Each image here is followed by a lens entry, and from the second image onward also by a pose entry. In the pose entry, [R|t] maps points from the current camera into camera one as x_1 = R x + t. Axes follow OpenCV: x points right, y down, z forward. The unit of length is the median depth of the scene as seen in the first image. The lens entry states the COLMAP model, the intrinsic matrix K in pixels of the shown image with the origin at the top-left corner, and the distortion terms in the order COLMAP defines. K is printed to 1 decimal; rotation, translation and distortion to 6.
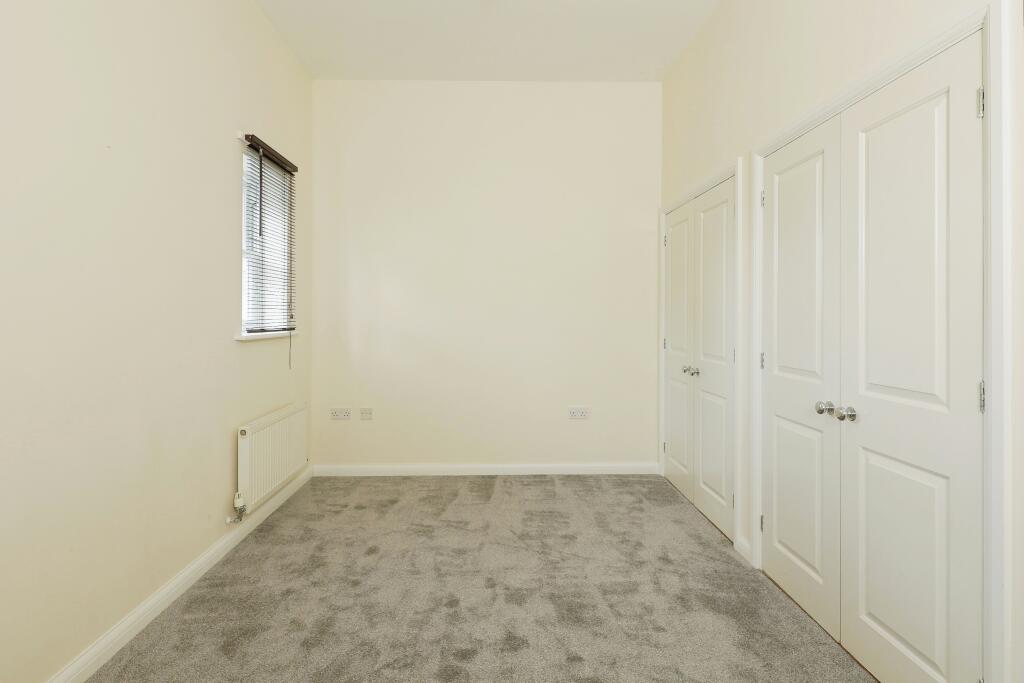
lens RADIAL K [[494.0, 0, 508.9], [0, 494.0, 318.5], [0, 0, 1]] dist [0.016691, -0.012272]
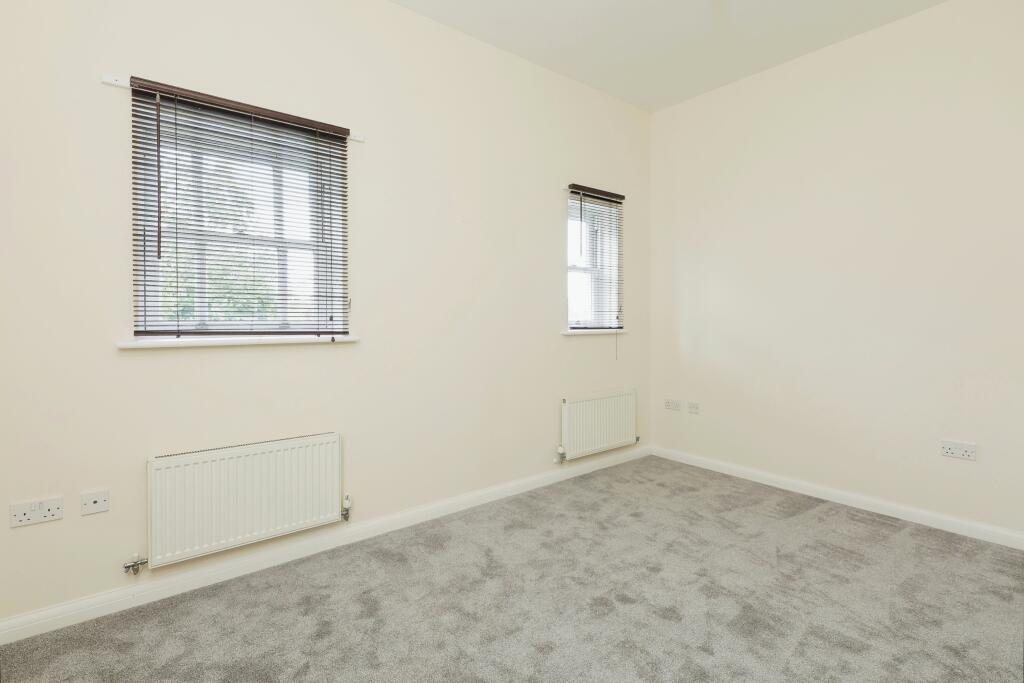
lens RADIAL K [[494.0, 0, 508.9], [0, 494.0, 318.5], [0, 0, 1]] dist [0.016691, -0.012272]
pose [[0.609192, 0.005550, -0.793003, 0.461560], [-0.006804, 0.999975, 0.001771, -0.003053], [0.792994, 0.004317, 0.609215, 0.027266]]
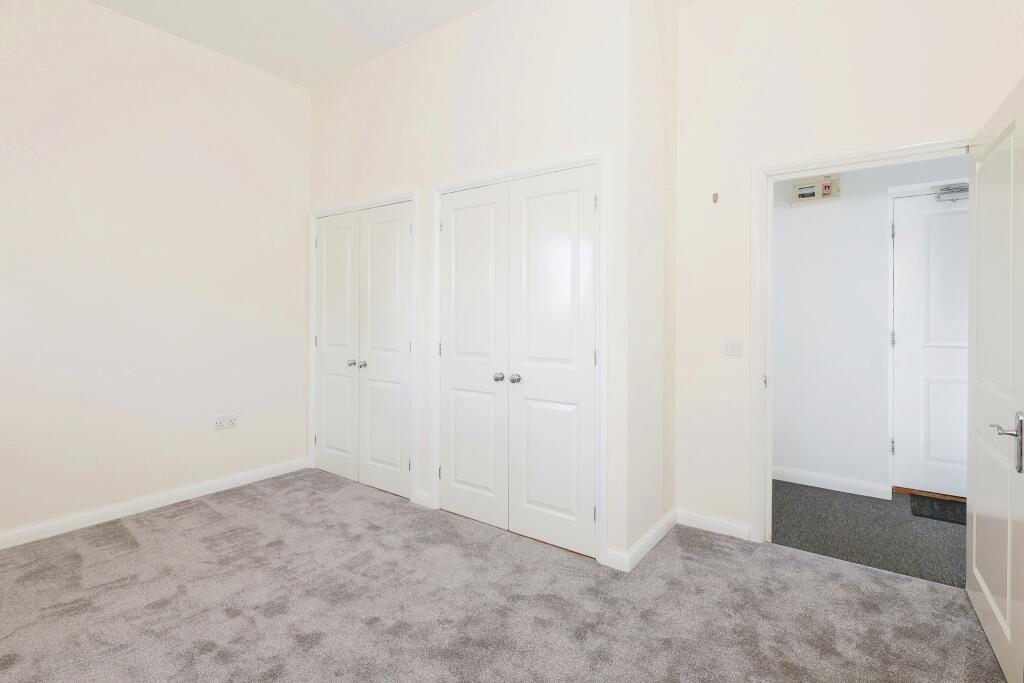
lens RADIAL K [[494.0, 0, 508.9], [0, 494.0, 318.5], [0, 0, 1]] dist [0.016691, -0.012272]
pose [[0.619069, -0.006145, 0.785312, -0.365791], [0.004121, 0.999981, 0.004576, -0.001384], [-0.785325, 0.000403, 0.619083, 0.040484]]
